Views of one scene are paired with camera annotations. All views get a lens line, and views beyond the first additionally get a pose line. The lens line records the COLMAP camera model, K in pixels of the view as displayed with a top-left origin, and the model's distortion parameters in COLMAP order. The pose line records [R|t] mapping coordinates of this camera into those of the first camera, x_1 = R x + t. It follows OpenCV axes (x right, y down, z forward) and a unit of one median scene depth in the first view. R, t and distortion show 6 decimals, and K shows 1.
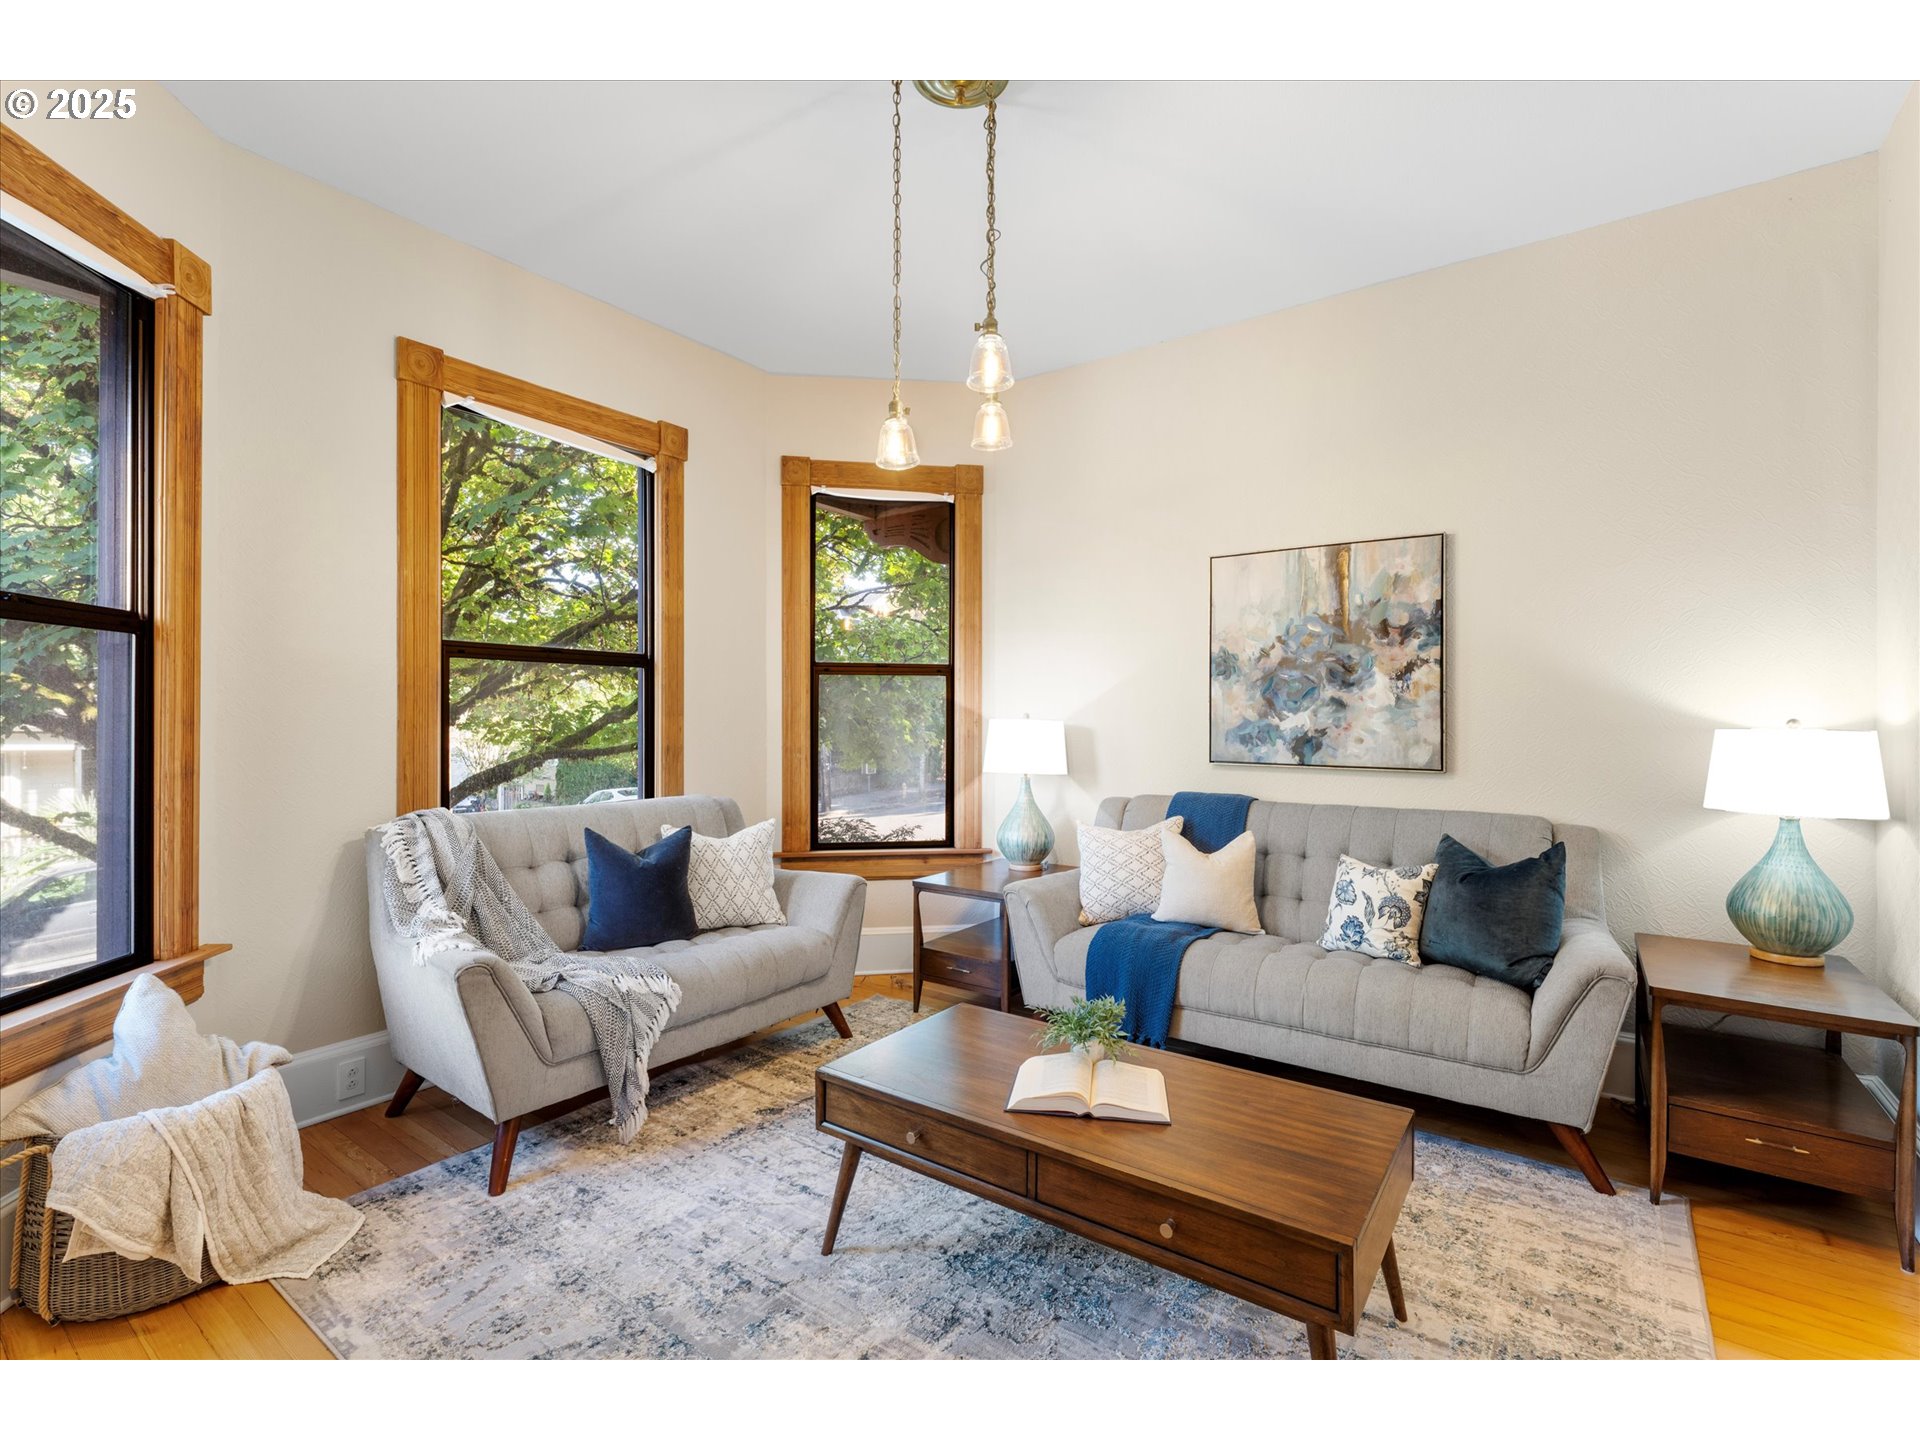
lens RADIAL K [[861.3, 0, 959.1], [0, 861.3, 723.0], [0, 0, 1]] dist [-0.003008, 0.000329]
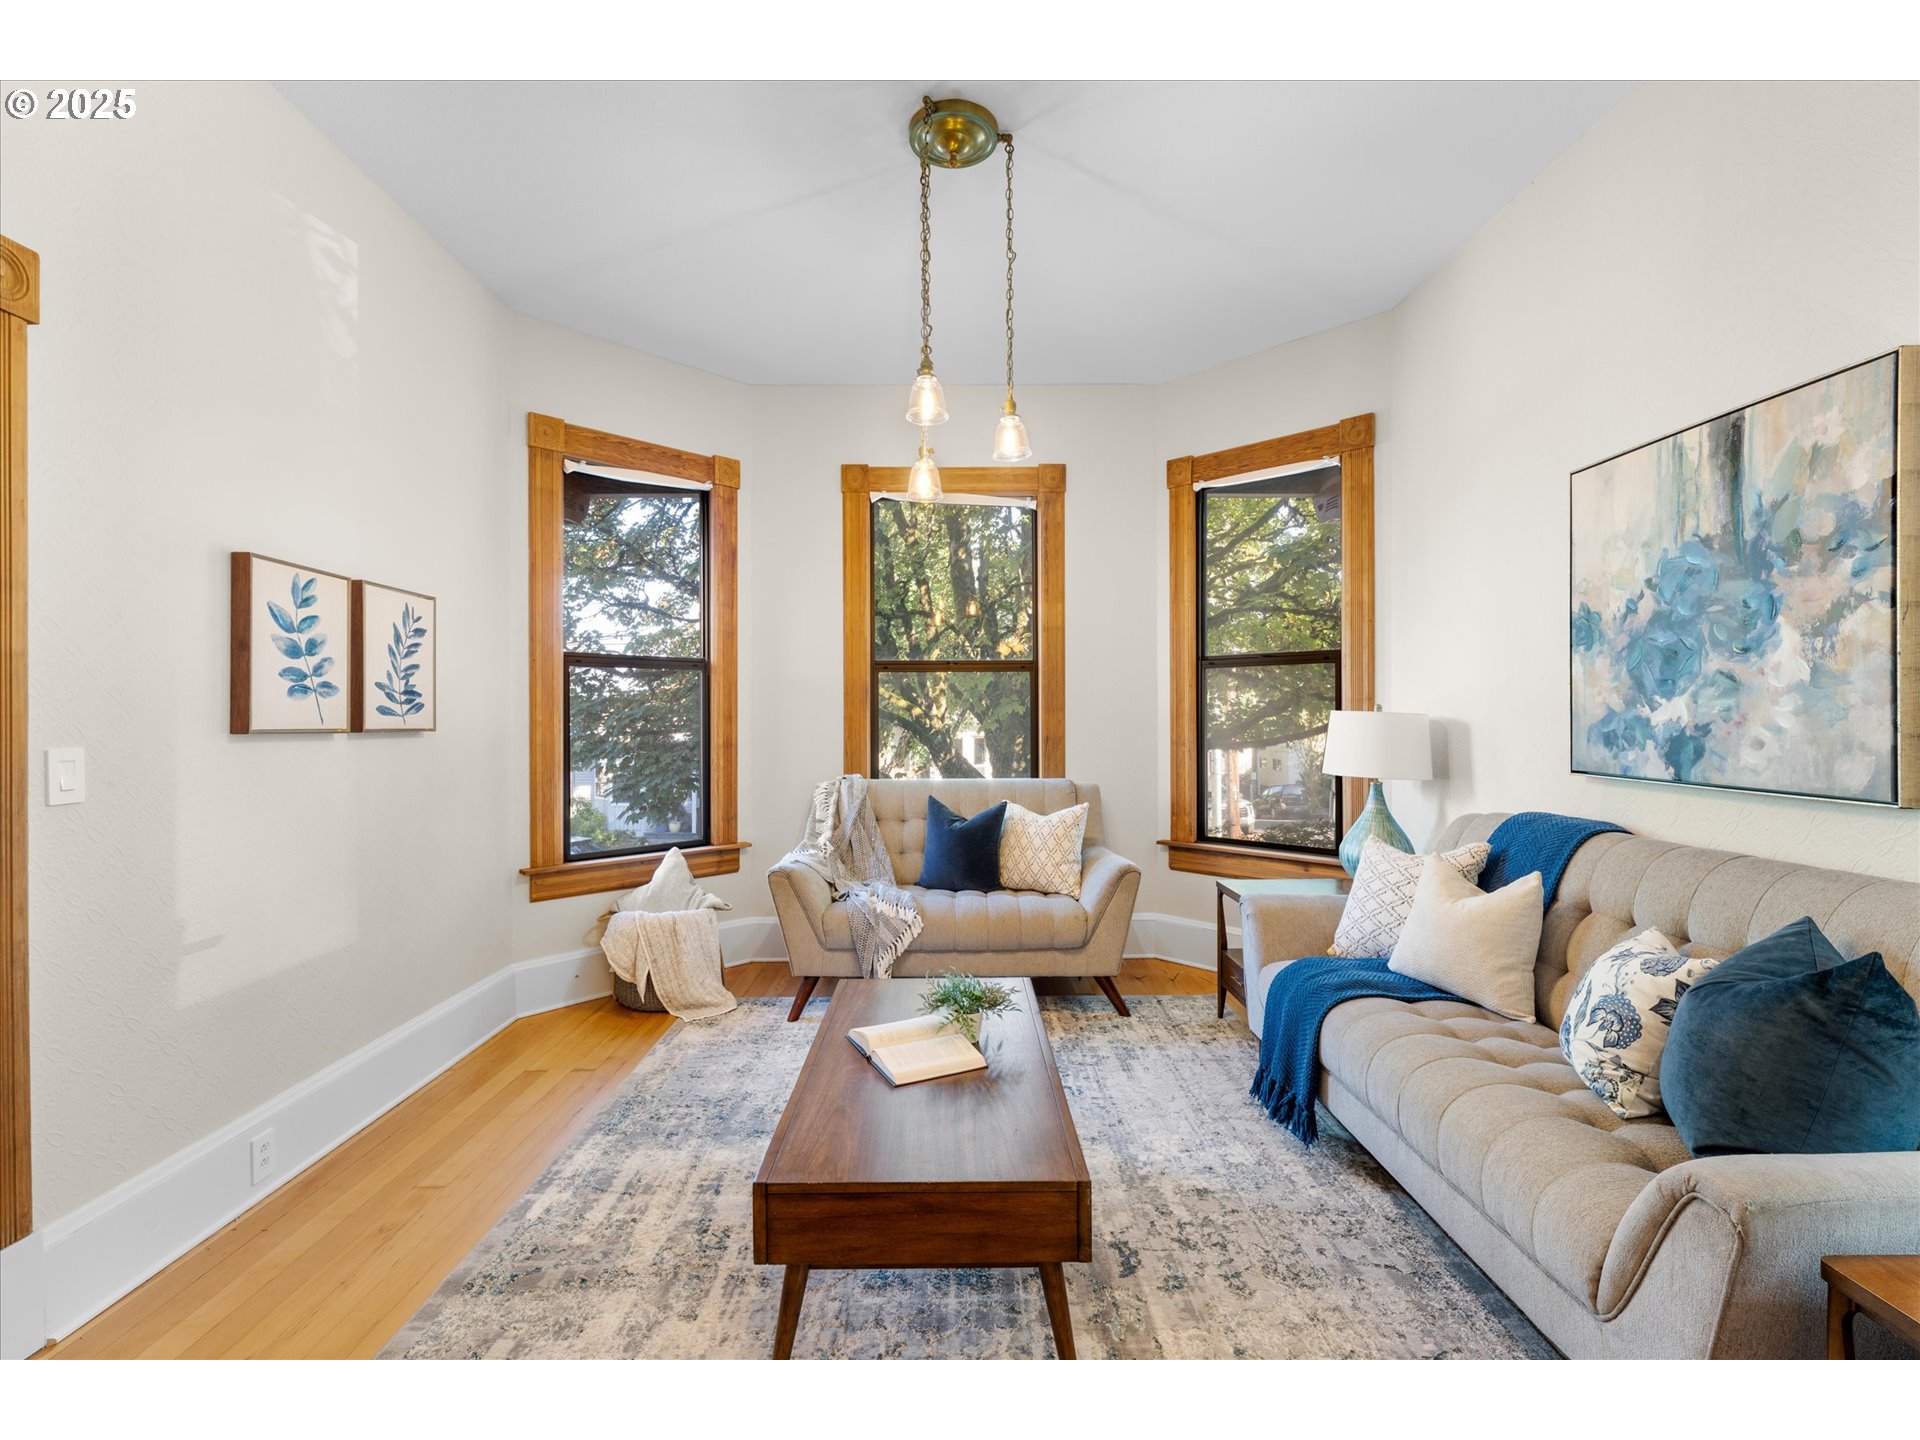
lens RADIAL K [[861.3, 0, 961.6], [0, 861.3, 720.6], [0, 0, 1]] dist [-0.003008, 0.000329]
pose [[0.596170, 0.001202, -0.802857, 0.619147], [0.001213, 0.999996, 0.002398, 0.002540], [0.802857, -0.002404, 0.596166, 0.224619]]
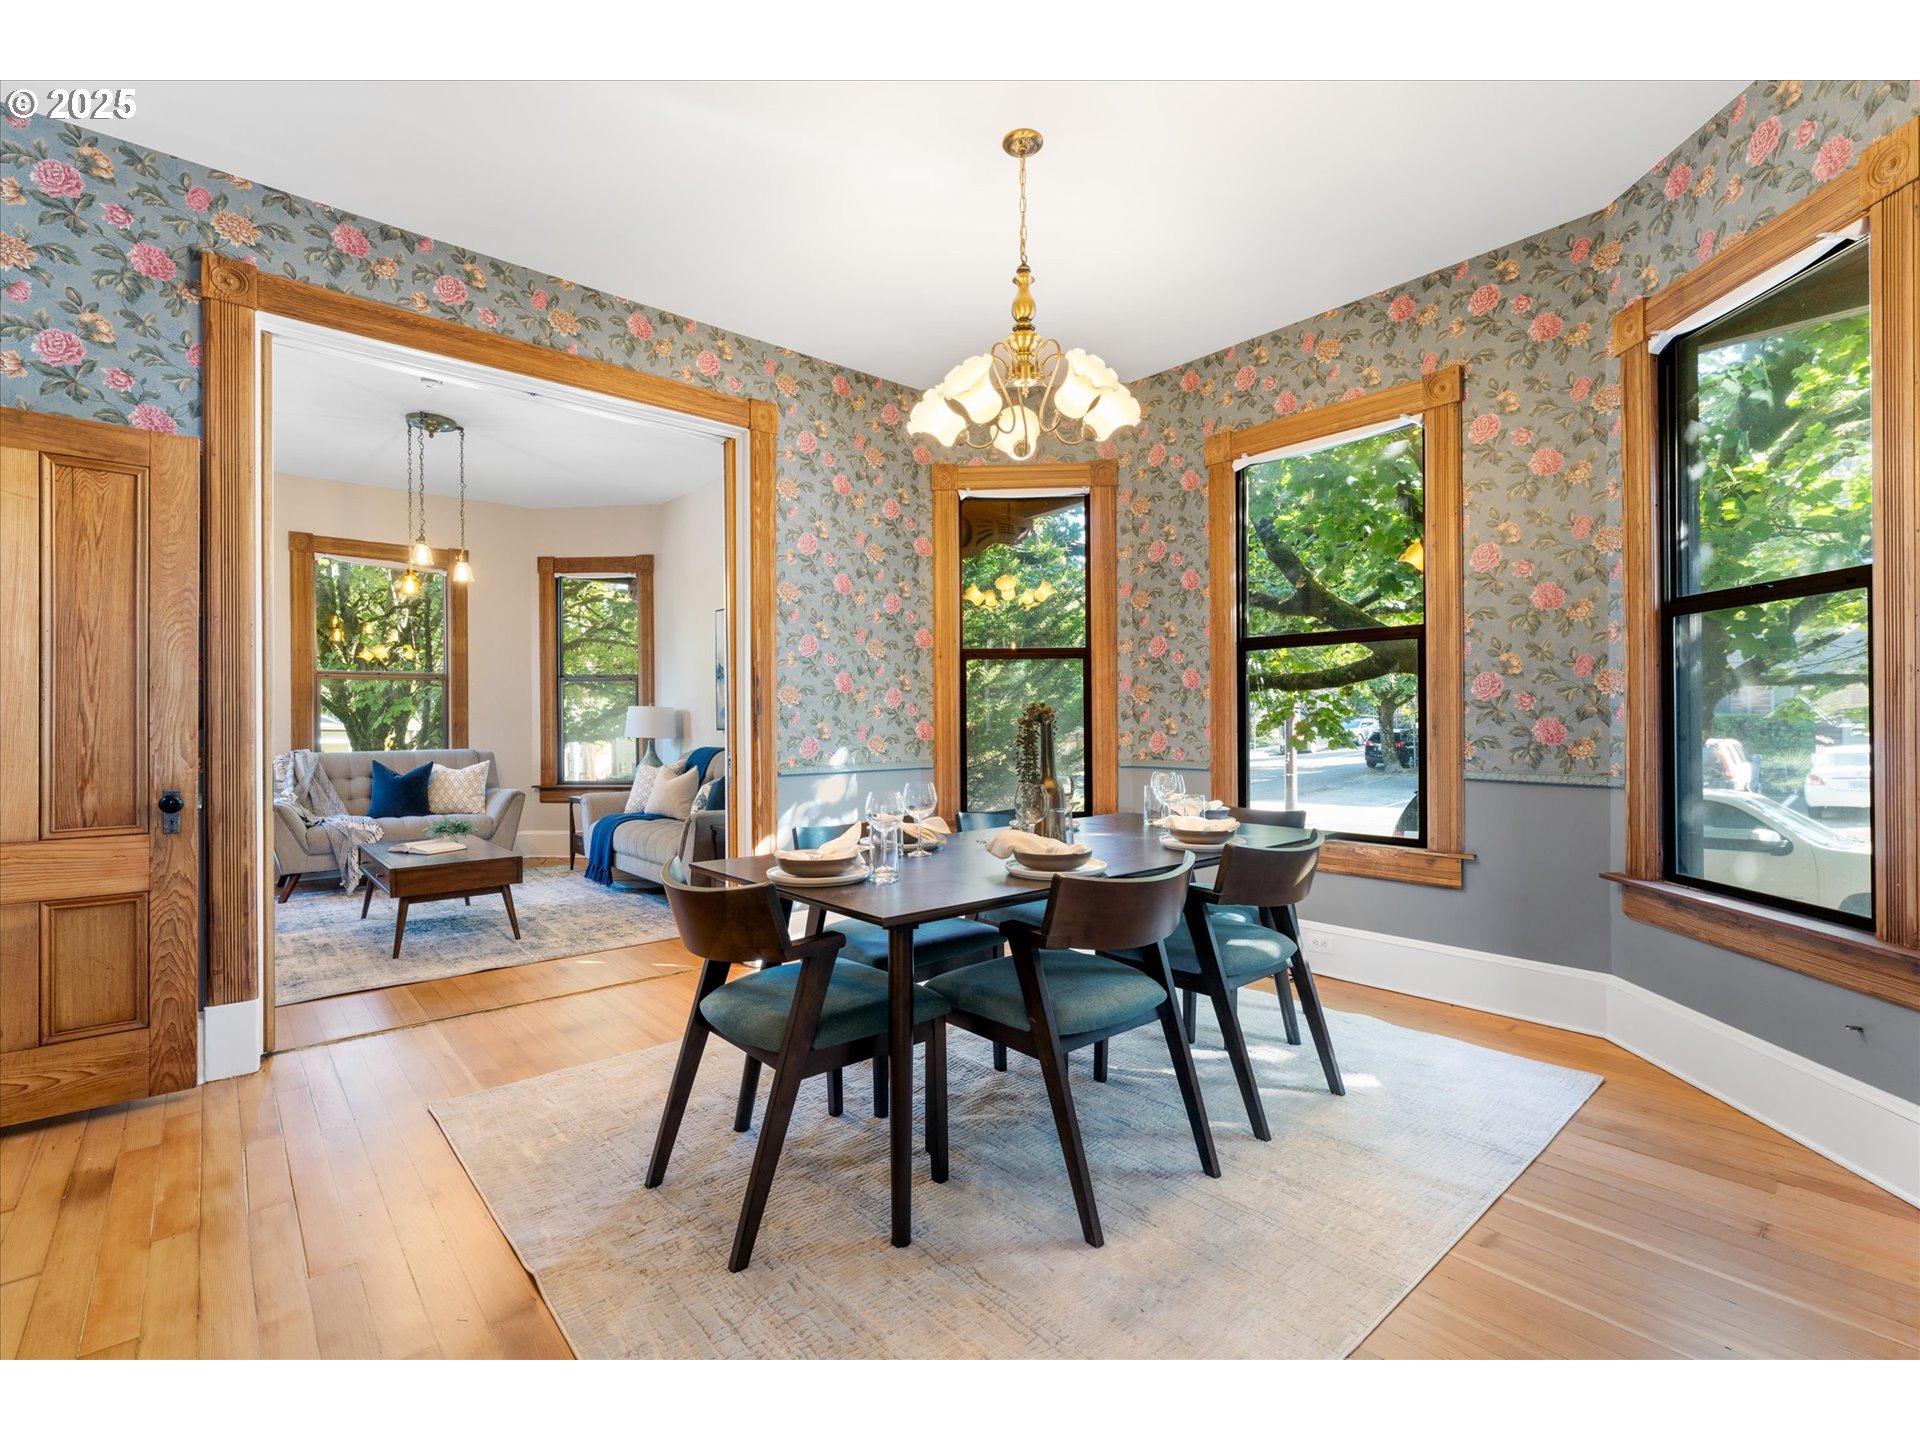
lens RADIAL K [[861.3, 0, 957.6], [0, 861.3, 717.6], [0, 0, 1]] dist [-0.003008, 0.000329]
pose [[0.974135, -0.009771, -0.225757, 1.287909], [0.008514, 0.999942, -0.006541, 0.041964], [0.225808, 0.004449, 0.974162, -0.636865]]
